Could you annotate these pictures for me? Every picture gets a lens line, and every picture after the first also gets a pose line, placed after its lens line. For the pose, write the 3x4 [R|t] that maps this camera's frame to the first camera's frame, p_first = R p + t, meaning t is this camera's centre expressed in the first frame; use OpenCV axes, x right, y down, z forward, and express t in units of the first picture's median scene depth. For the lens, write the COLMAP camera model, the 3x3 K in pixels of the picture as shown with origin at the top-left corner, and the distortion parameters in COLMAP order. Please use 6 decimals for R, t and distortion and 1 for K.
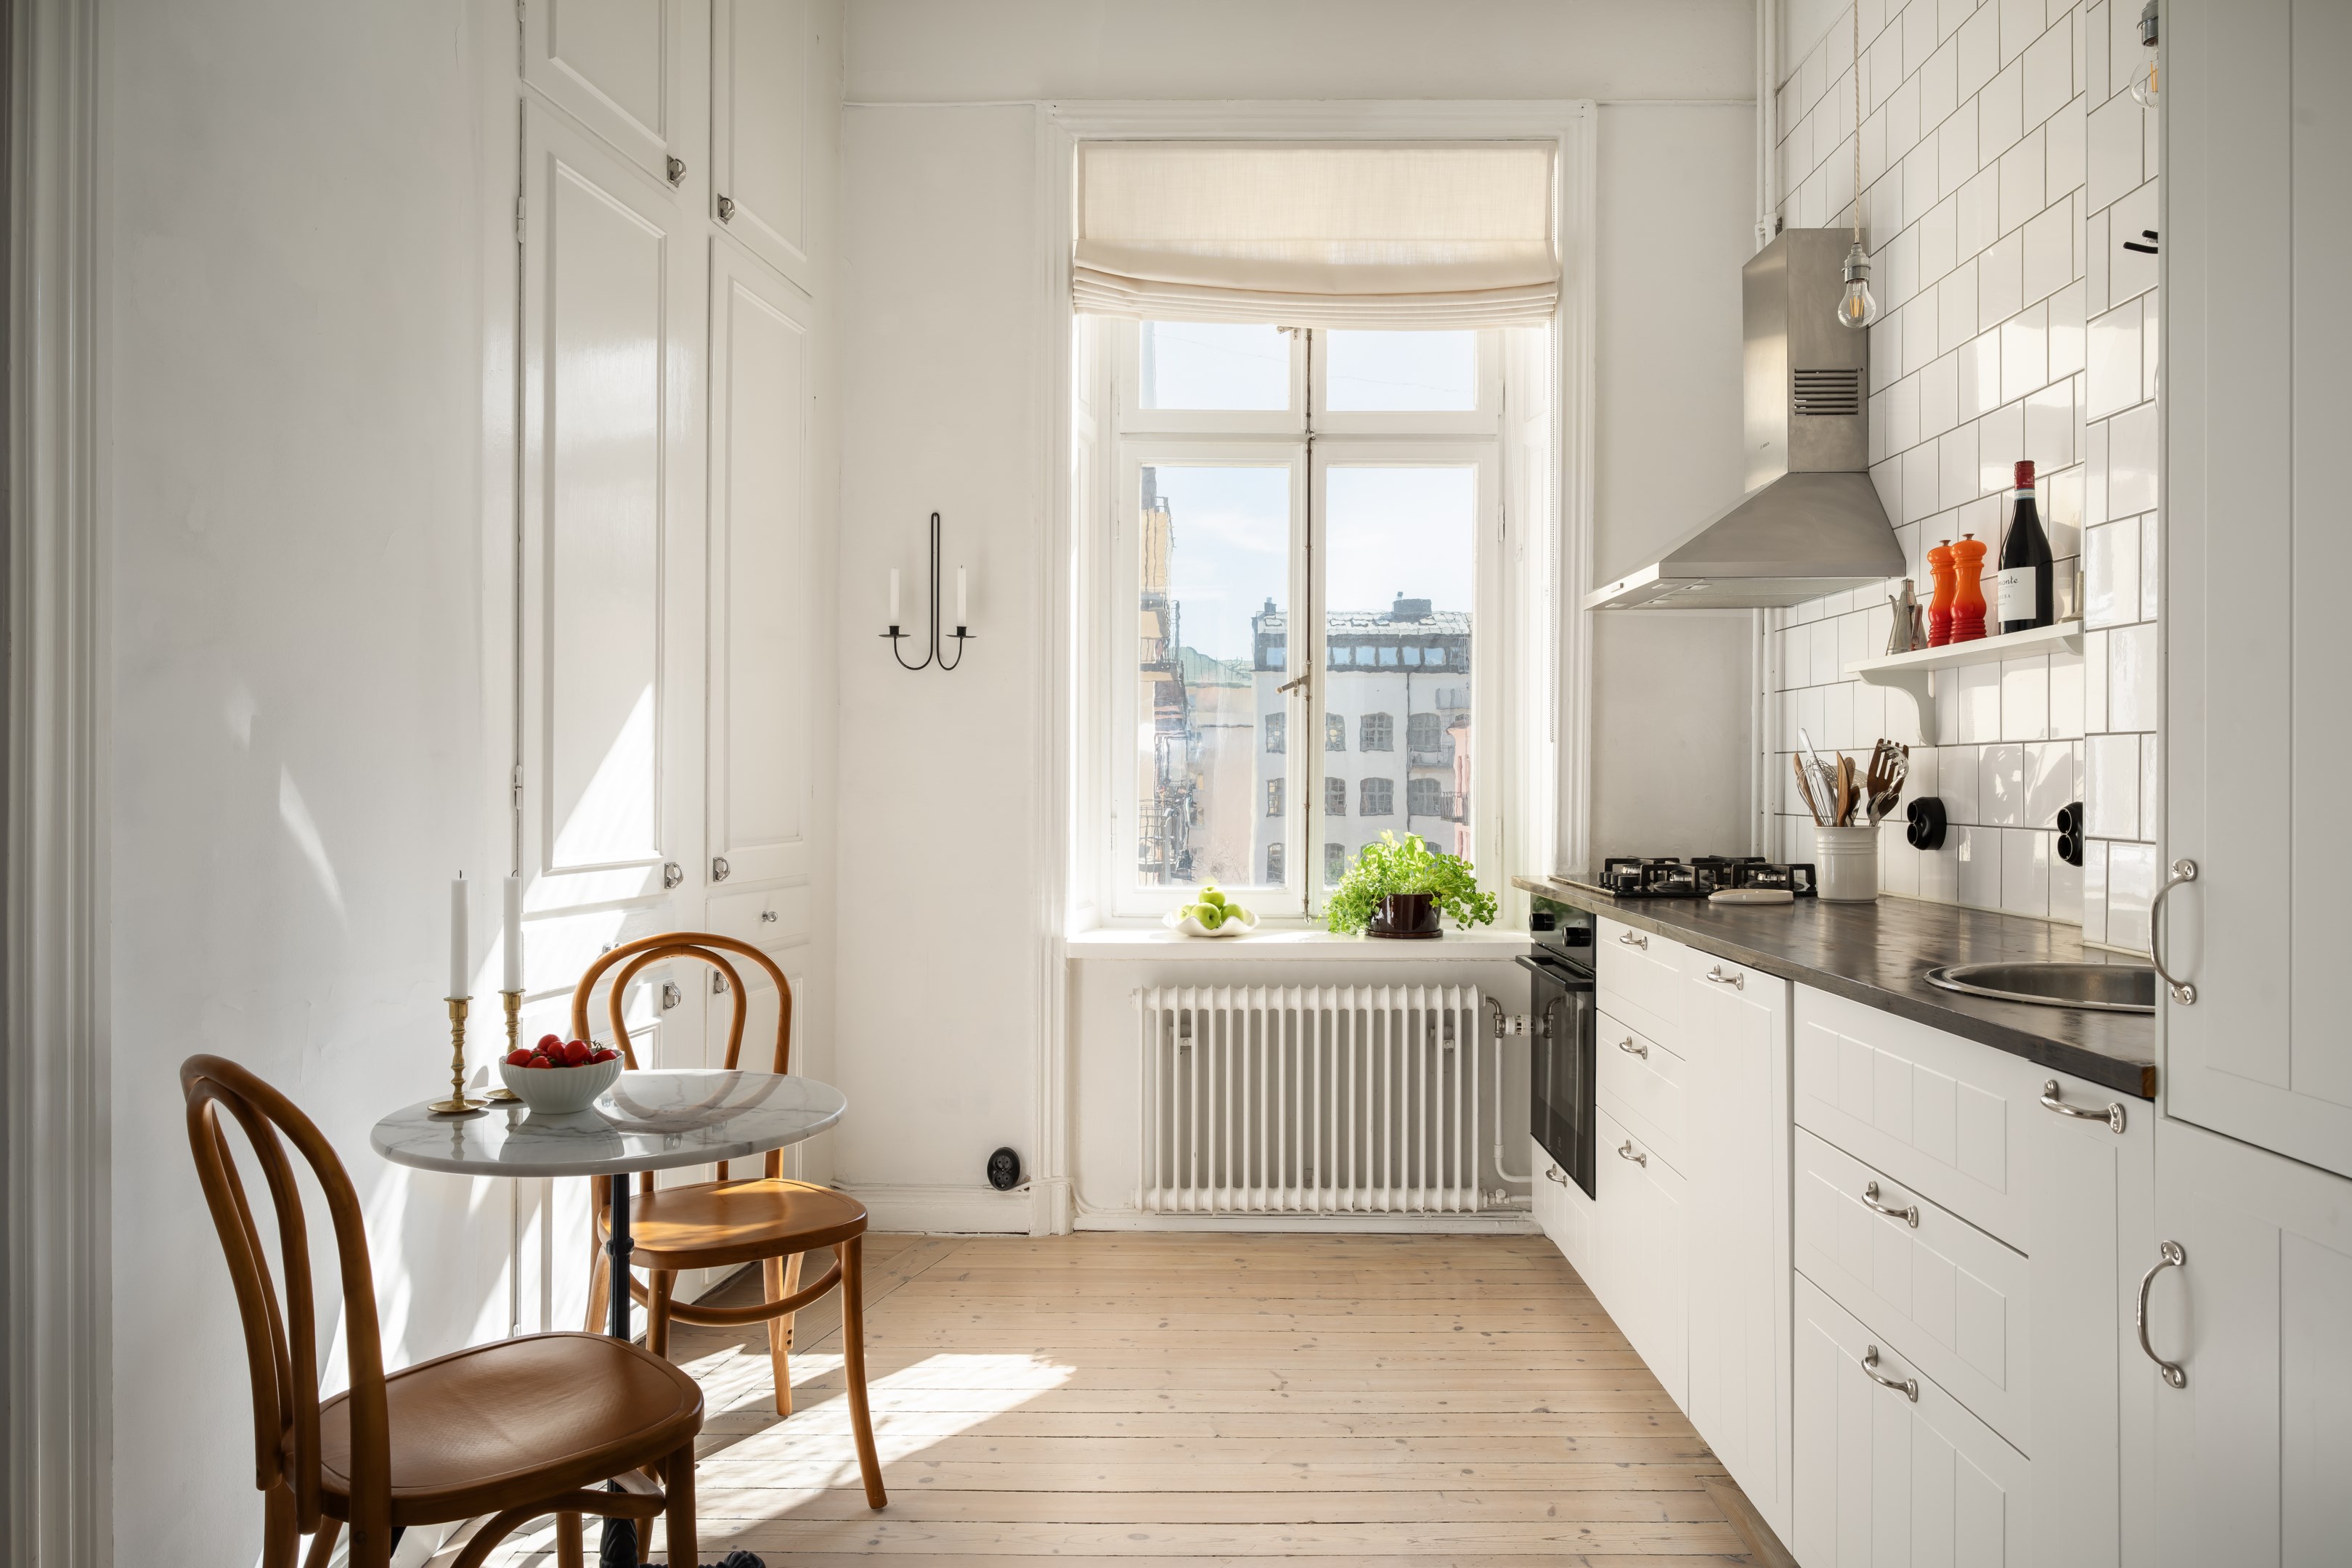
lens RADIAL K [[1510.1, 0, 1234.5], [0, 1510.1, 820.1], [0, 0, 1]] dist [-0.000958, 0.002342]
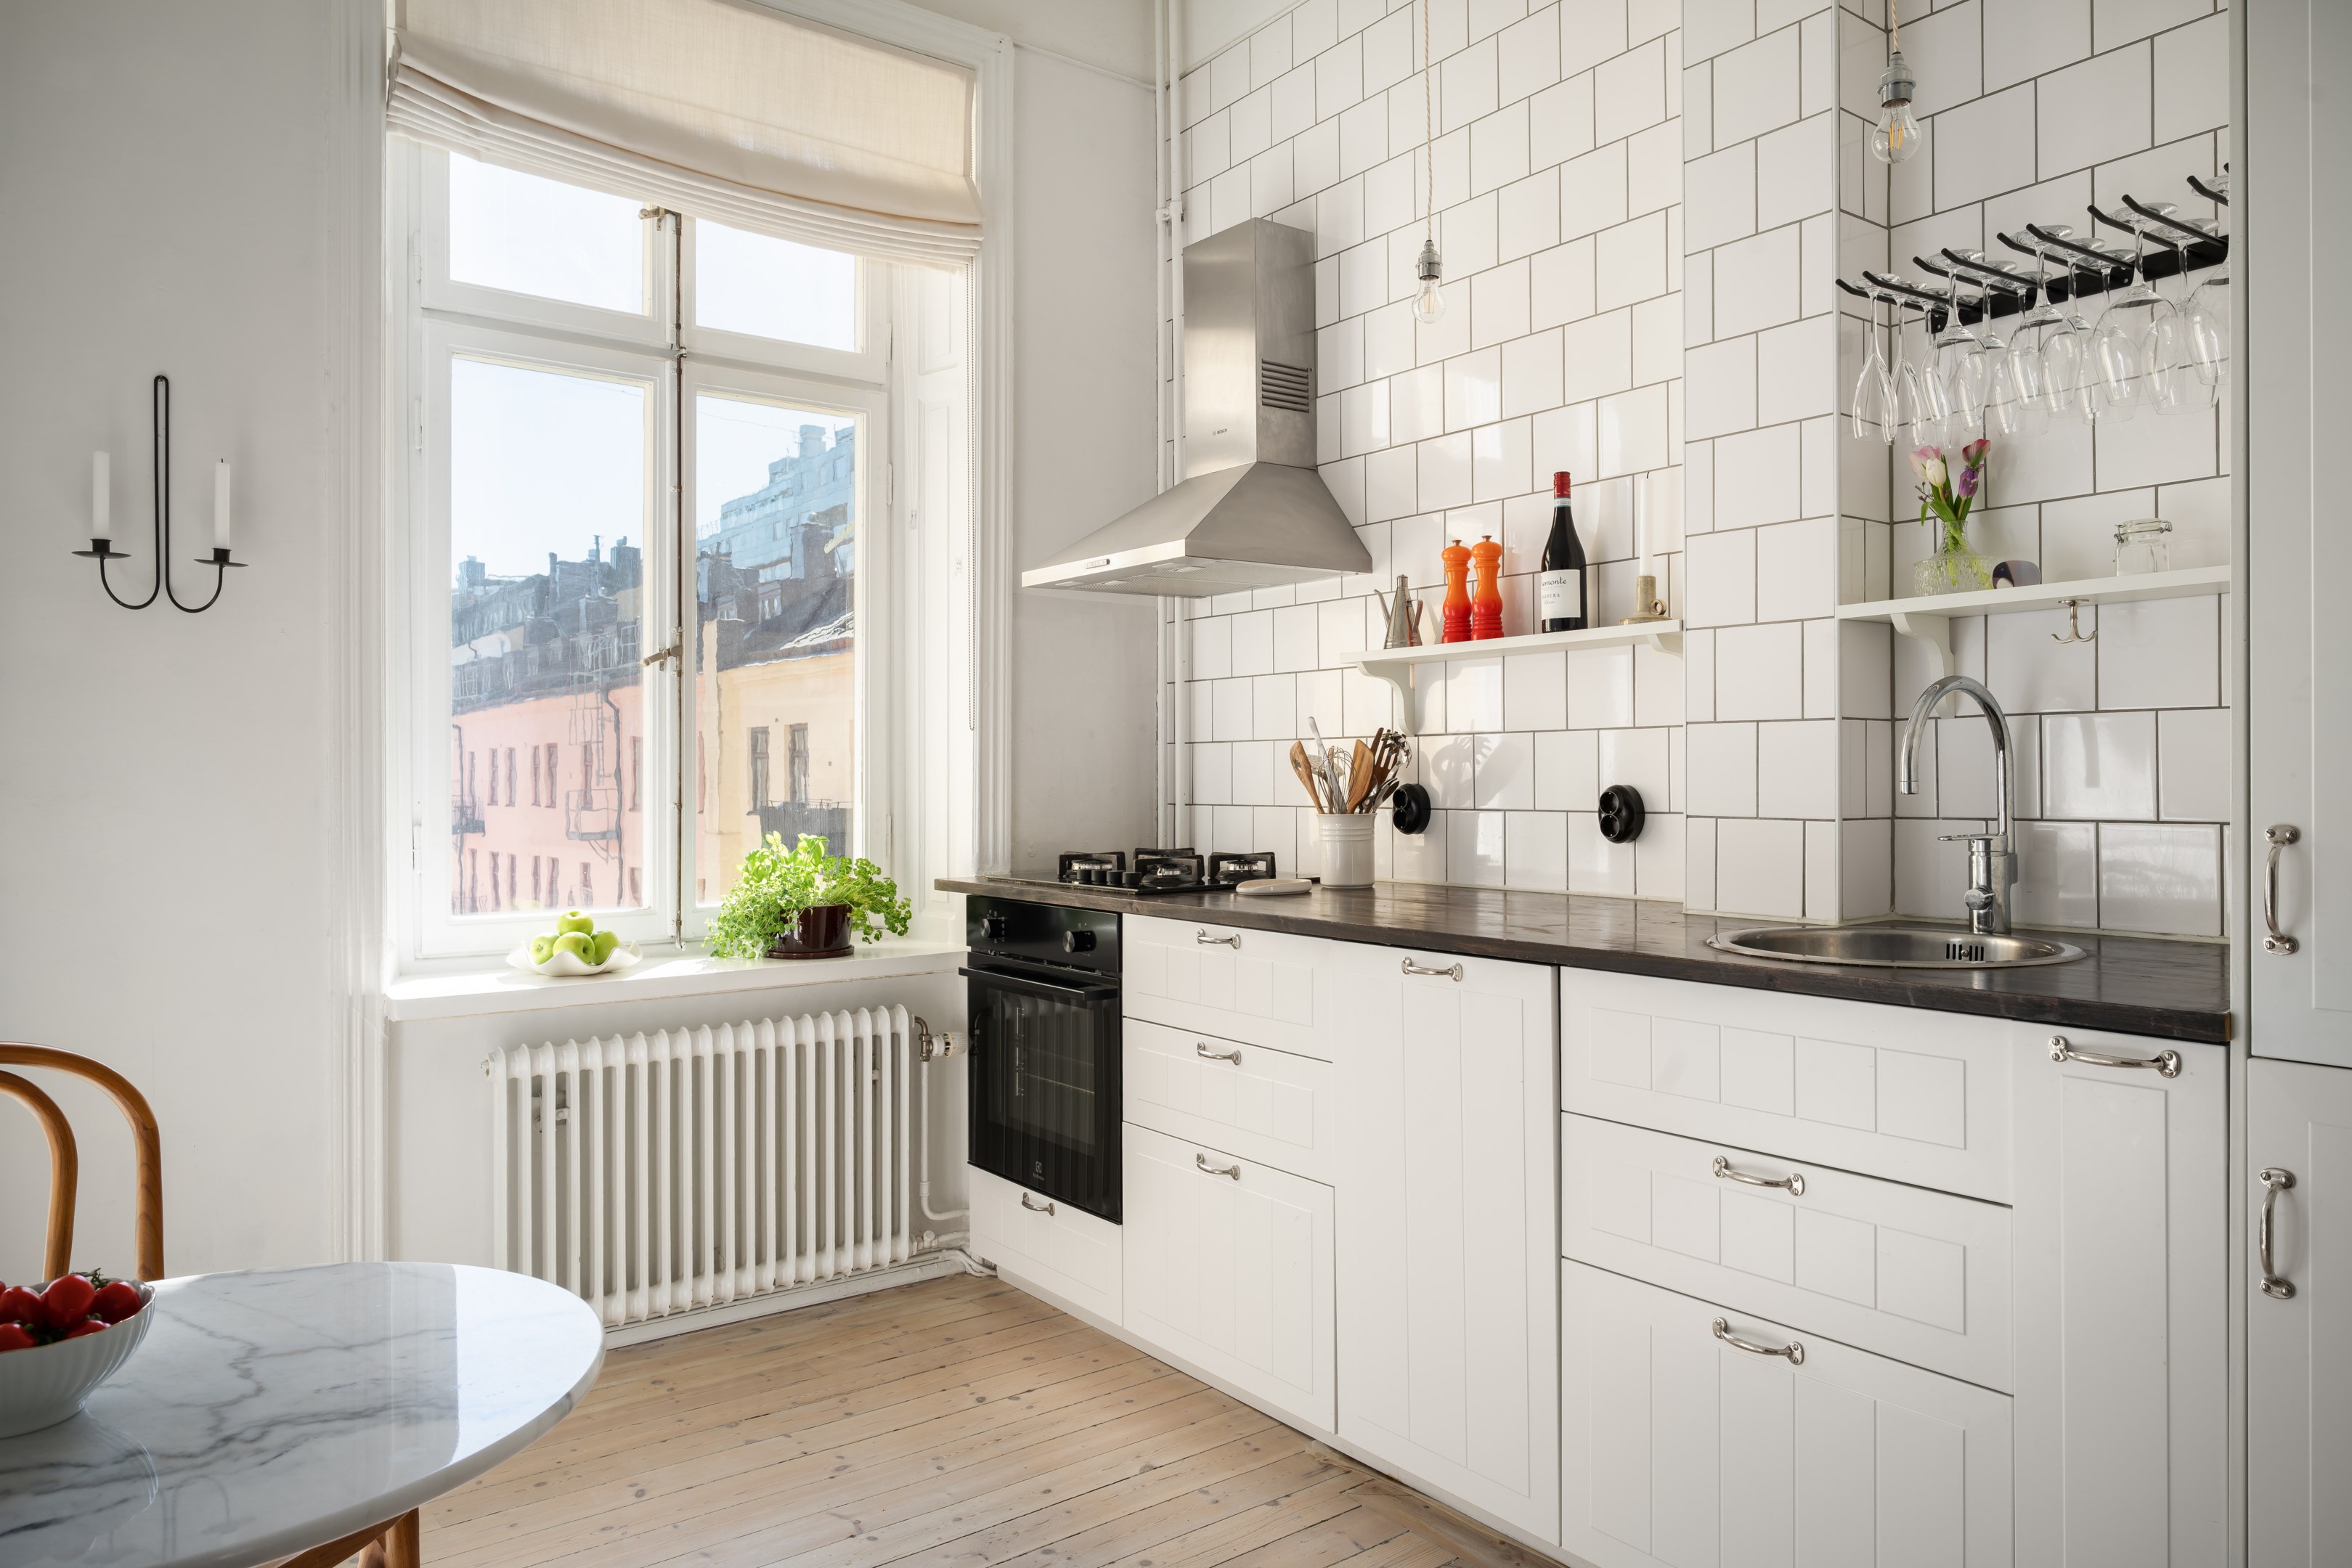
lens RADIAL K [[1510.1, 0, 1177.0], [0, 1510.1, 808.0], [0, 0, 1]] dist [-0.000958, 0.002342]
pose [[0.806005, -0.018913, 0.591607, -0.236820], [0.023091, 0.999733, 0.000501, -0.002174], [-0.591459, 0.013257, 0.806226, 0.198866]]
